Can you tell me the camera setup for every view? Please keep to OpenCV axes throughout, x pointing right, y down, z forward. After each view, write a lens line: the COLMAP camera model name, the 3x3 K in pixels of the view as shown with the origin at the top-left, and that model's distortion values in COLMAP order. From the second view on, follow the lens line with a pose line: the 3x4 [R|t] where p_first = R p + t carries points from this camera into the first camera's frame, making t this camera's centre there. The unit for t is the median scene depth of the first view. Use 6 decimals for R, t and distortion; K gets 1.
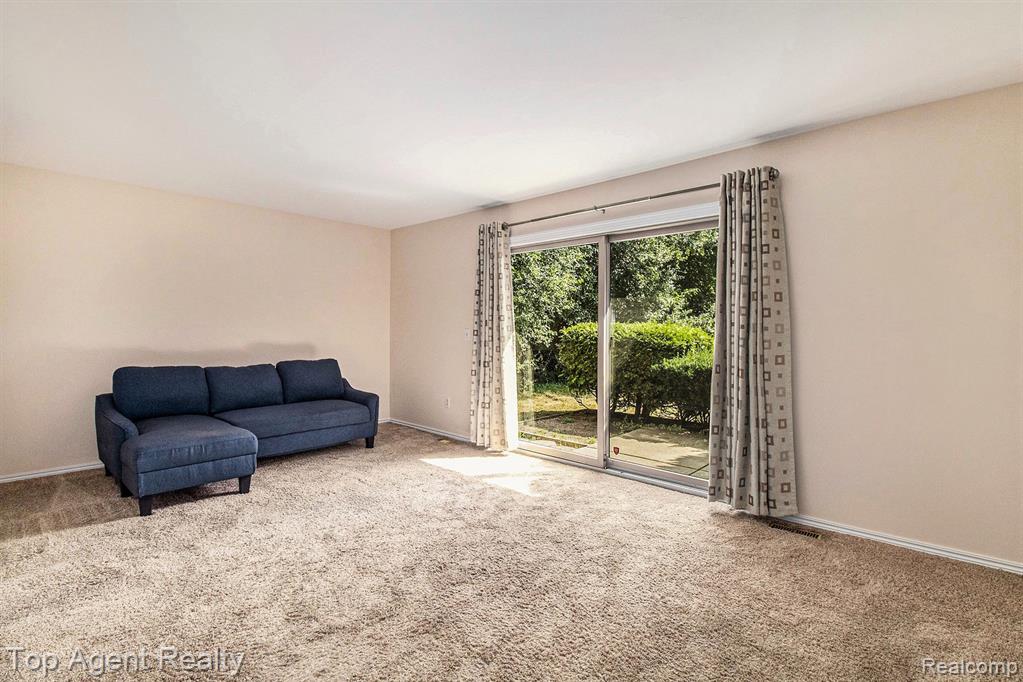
lens RADIAL K [[482.6, 0, 503.2], [0, 482.6, 336.7], [0, 0, 1]] dist [-0.001133, -0.008540]
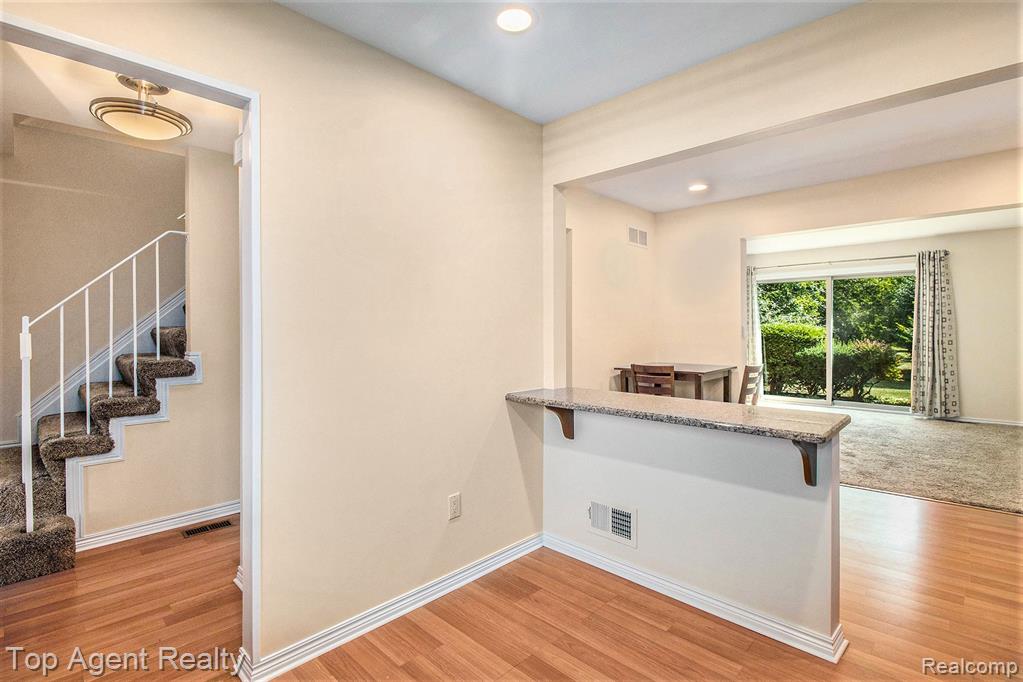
lens RADIAL K [[482.6, 0, 518.2], [0, 482.6, 334.4], [0, 0, 1]] dist [-0.001133, -0.008540]
pose [[0.999987, -0.005083, 0.000112, -1.270662], [0.005083, 0.999987, -0.000448, 0.004156], [-0.000110, 0.000448, 1.000000, -1.052321]]
